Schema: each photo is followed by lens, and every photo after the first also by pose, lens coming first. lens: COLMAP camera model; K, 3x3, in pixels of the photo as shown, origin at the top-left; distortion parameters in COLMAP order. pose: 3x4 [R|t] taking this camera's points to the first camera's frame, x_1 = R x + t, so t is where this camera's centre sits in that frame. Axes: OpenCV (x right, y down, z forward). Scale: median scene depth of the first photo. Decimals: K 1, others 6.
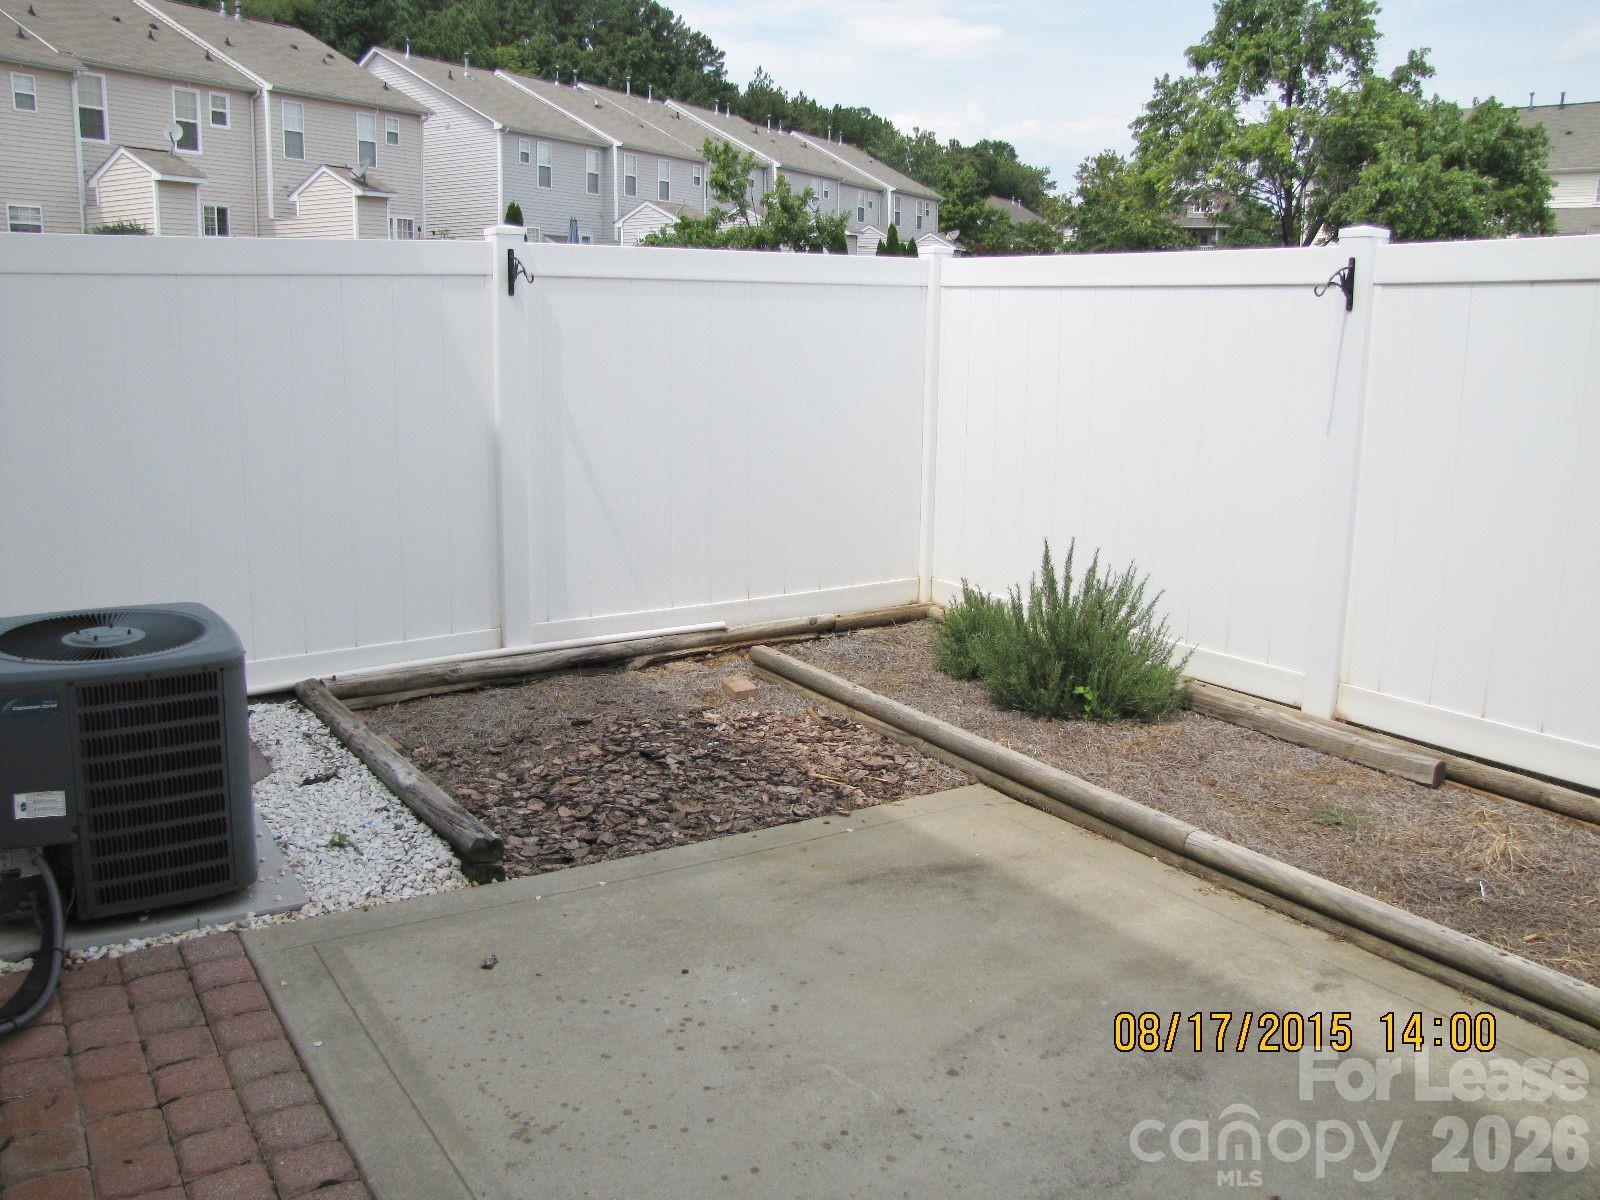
lens RADIAL K [[1312.9, 0, 794.1], [0, 1312.9, 594.0], [0, 0, 1]] dist [-0.187265, 0.166503]
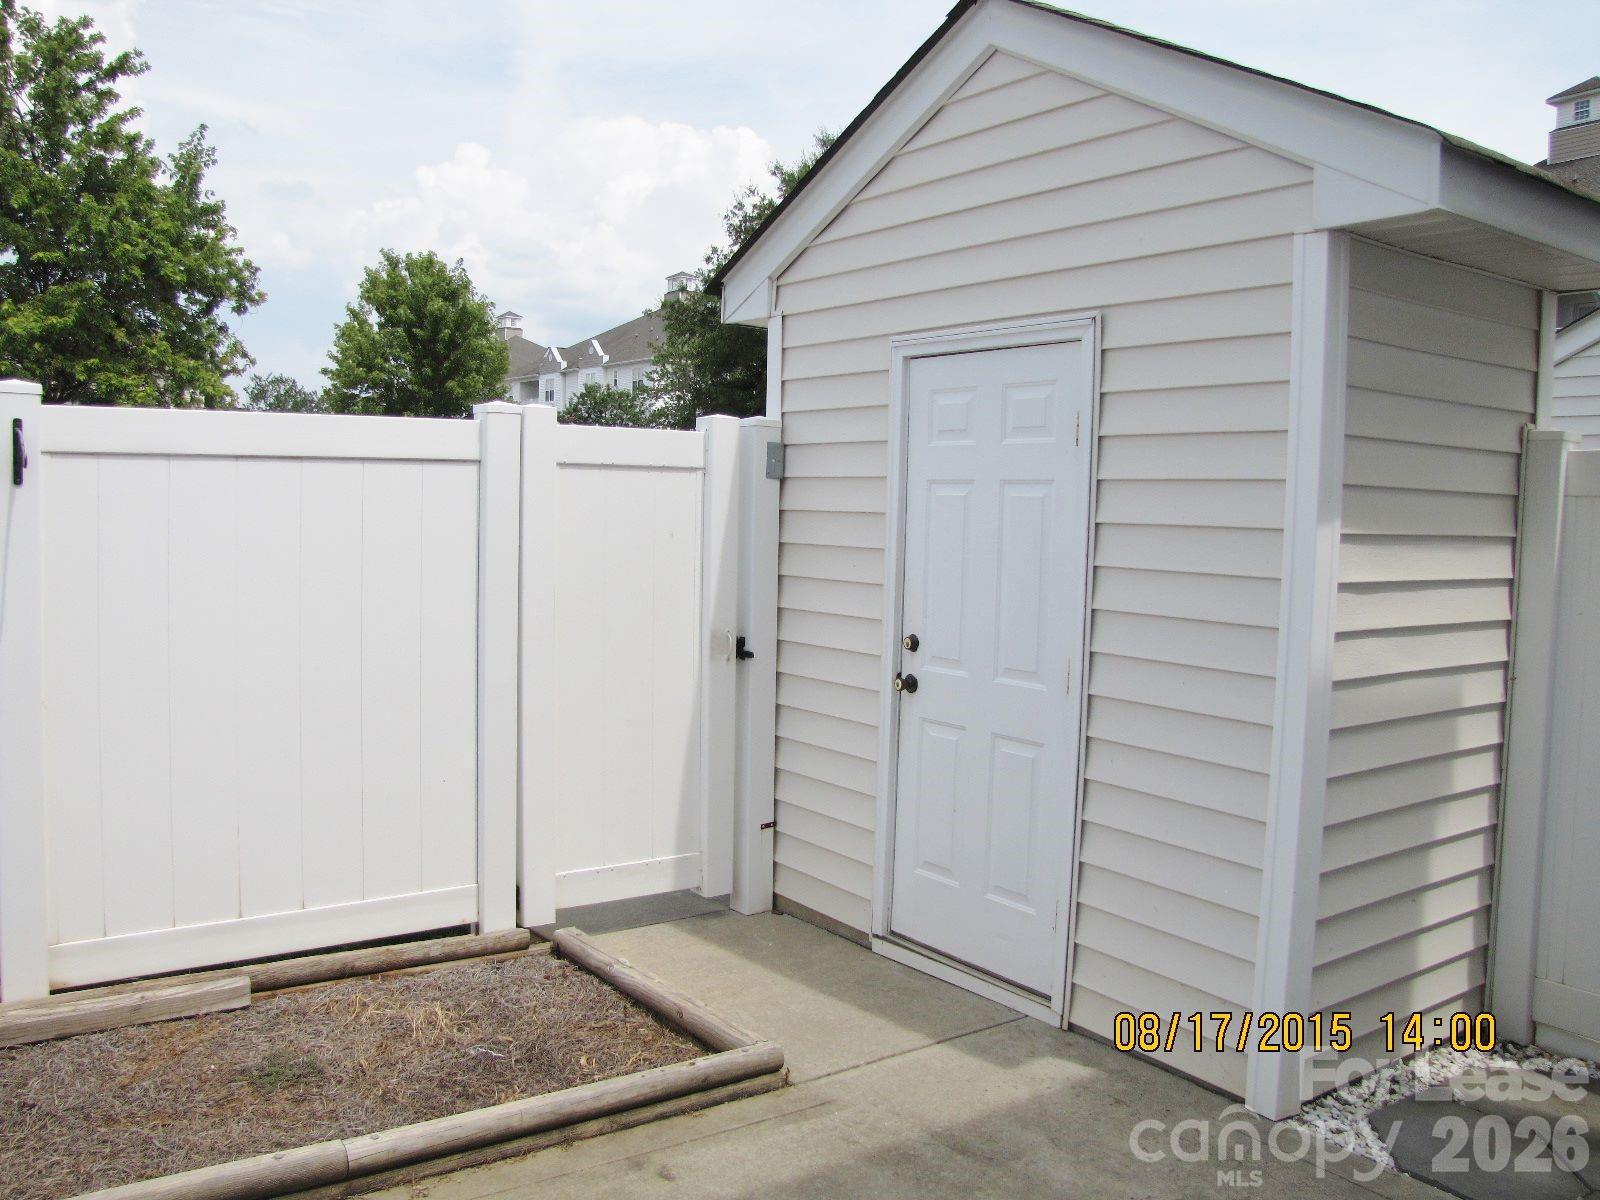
lens RADIAL K [[1312.9, 0, 794.1], [0, 1312.9, 594.0], [0, 0, 1]] dist [-0.187265, 0.166503]
pose [[-0.031714, -0.070787, 0.996987, -0.395438], [0.174192, 0.981832, 0.075252, -0.141226], [-0.984201, 0.176053, -0.018807, 0.598608]]
